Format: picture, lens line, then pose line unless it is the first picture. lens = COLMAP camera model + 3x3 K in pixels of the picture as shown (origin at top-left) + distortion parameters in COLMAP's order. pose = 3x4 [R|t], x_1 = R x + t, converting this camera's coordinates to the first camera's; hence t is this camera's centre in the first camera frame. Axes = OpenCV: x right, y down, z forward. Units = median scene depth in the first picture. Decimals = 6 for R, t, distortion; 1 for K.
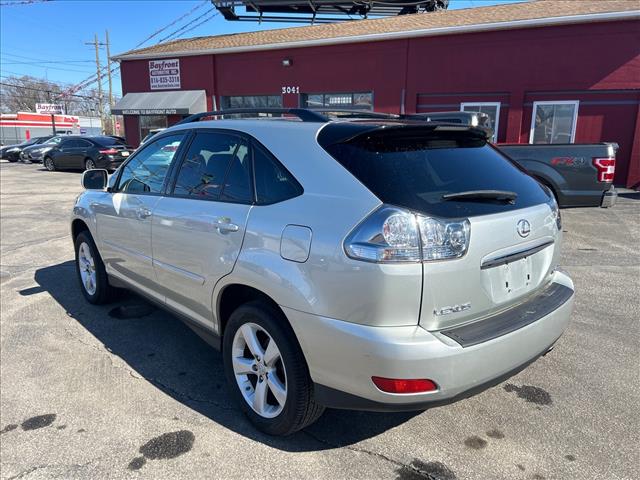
lens RADIAL K [[484.9, 0, 323.0], [0, 484.9, 242.8], [0, 0, 1]] dist [0.037494, -0.035826]
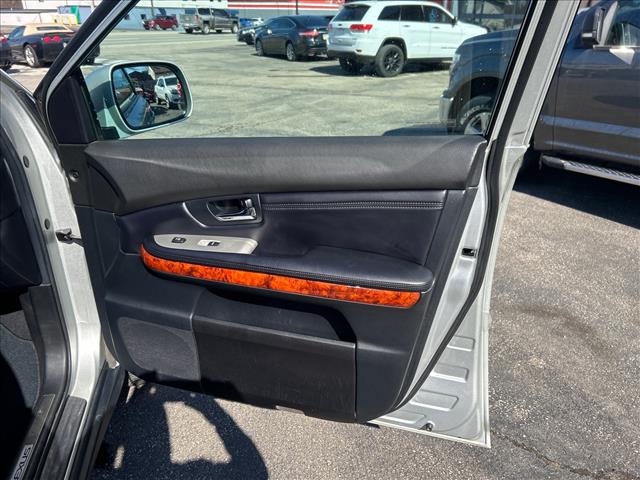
lens RADIAL K [[484.9, 0, 317.5], [0, 484.9, 244.2], [0, 0, 1]] dist [0.037494, -0.035826]
pose [[0.863703, 0.213881, -0.456369, 0.031354], [-0.111872, 0.964259, 0.240185, -0.035924], [0.491429, -0.156394, 0.856761, 0.202912]]
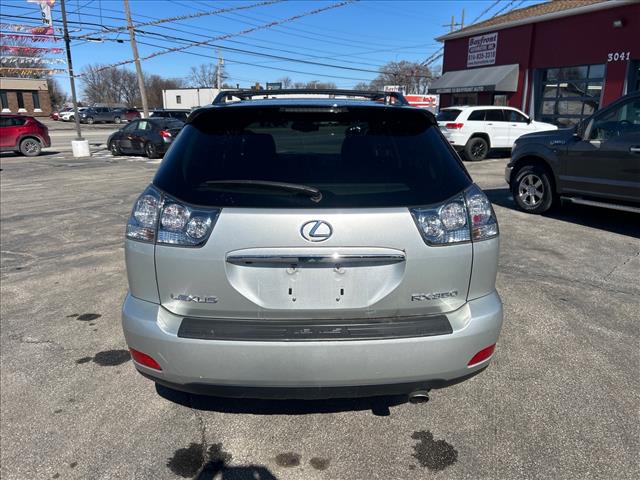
lens RADIAL K [[484.9, 0, 319.9], [0, 484.9, 245.8], [0, 0, 1]] dist [0.037494, -0.035826]
pose [[0.766217, 0.166566, -0.620619, 0.101389], [-0.136207, 0.985973, 0.096461, -0.009173], [0.627981, 0.010623, 0.778156, 0.039107]]
